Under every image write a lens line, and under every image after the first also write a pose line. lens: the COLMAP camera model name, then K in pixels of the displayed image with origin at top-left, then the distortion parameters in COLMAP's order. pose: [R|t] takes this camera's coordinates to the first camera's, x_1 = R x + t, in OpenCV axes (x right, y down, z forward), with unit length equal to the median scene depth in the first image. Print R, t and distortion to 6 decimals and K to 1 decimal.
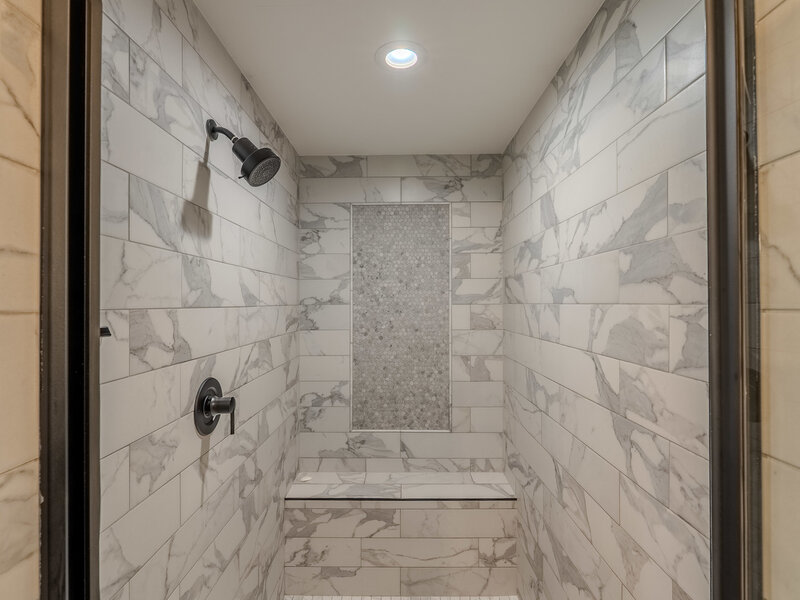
lens RADIAL K [[399.4, 0, 400.0], [0, 399.4, 300.0], [0, 0, 1]] dist [-0.002054, -0.000296]
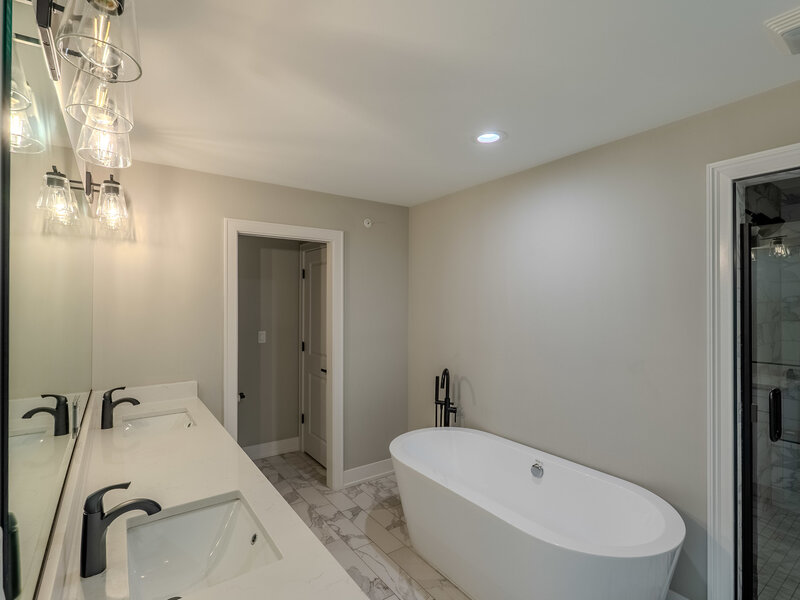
lens RADIAL K [[399.4, 0, 400.0], [0, 399.4, 300.0], [0, 0, 1]] dist [-0.002054, -0.000296]
pose [[0.588872, -0.002156, -0.808223, 0.076170], [0.004538, 0.999990, 0.000638, -0.001009], [0.808214, -0.004043, 0.588876, -0.851417]]
